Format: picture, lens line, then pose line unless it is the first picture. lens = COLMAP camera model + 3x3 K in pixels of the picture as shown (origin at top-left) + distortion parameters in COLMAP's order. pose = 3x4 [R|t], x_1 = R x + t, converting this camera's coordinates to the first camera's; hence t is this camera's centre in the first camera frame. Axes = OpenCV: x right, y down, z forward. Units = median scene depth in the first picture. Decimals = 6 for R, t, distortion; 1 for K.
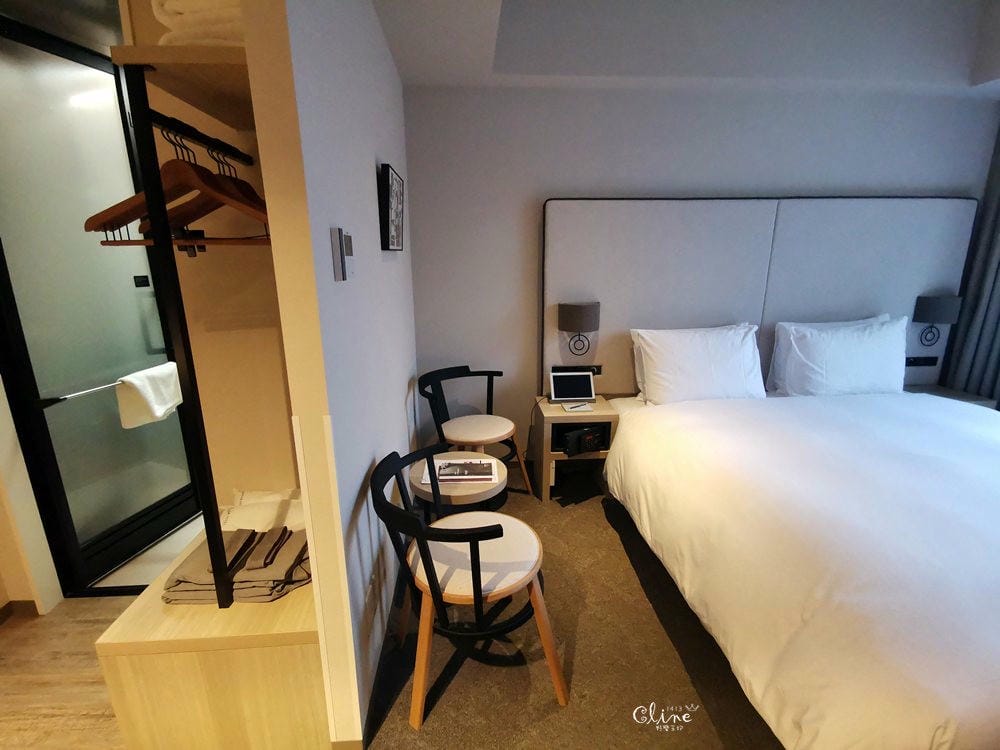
lens RADIAL K [[461.5, 0, 500.9], [0, 461.5, 377.7], [0, 0, 1]] dist [0.008870, -0.000390]
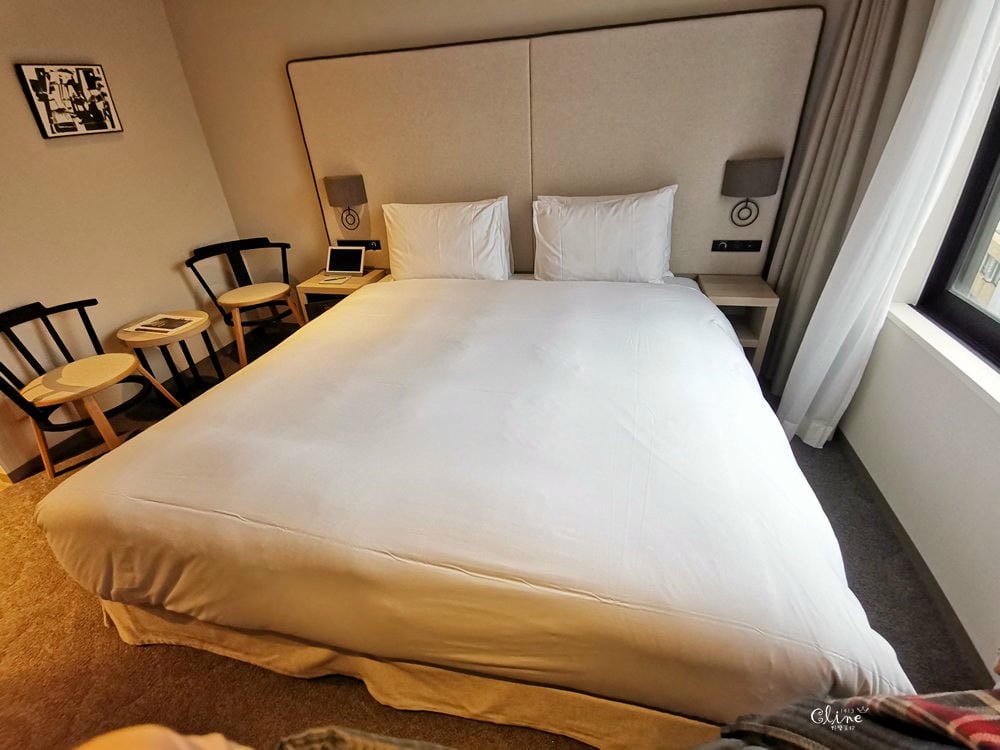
lens RADIAL K [[450.8, 0, 505.4], [0, 450.8, 379.3], [0, 0, 1]] dist [0.031181, -0.025890]
pose [[0.953228, 0.111858, -0.280792, 0.908726], [-0.031467, 0.960678, 0.275878, -0.019467], [0.300610, -0.254139, 0.919265, 0.079423]]
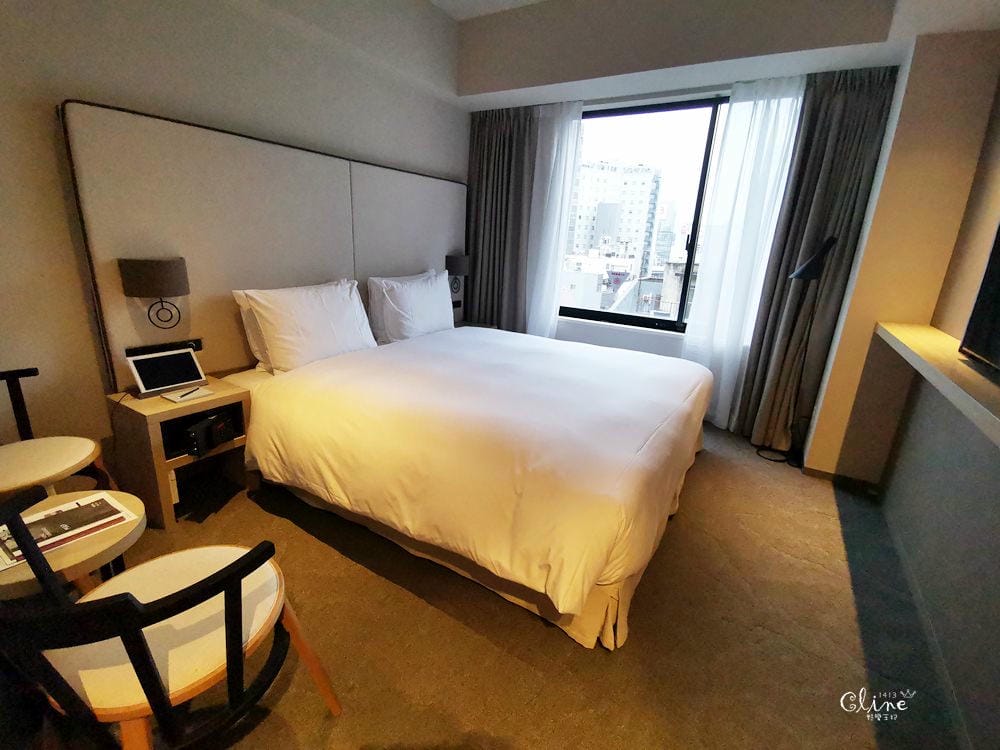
lens RADIAL K [[457.1, 0, 495.8], [0, 457.1, 373.9], [0, 0, 1]] dist [0.025714, -0.014694]
pose [[0.582975, -0.196412, 0.788392, -0.142153], [0.156354, 0.979324, 0.128364, 0.012566], [-0.797304, 0.048436, 0.601631, 0.126232]]
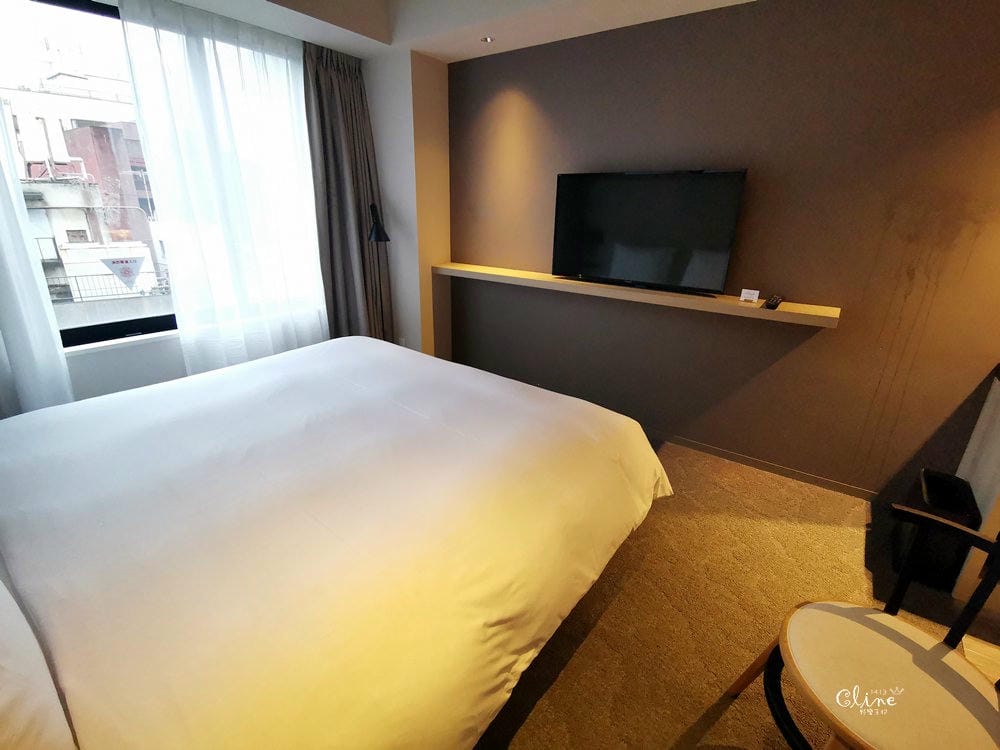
lens RADIAL K [[463.1, 0, 497.3], [0, 463.1, 376.4], [0, 0, 1]] dist [-0.000786, -0.000470]
pose [[-0.729076, -0.242690, 0.639960, 0.032711], [0.159597, 0.848966, 0.503771, -0.231254], [-0.665565, 0.469423, -0.580229, 0.898721]]
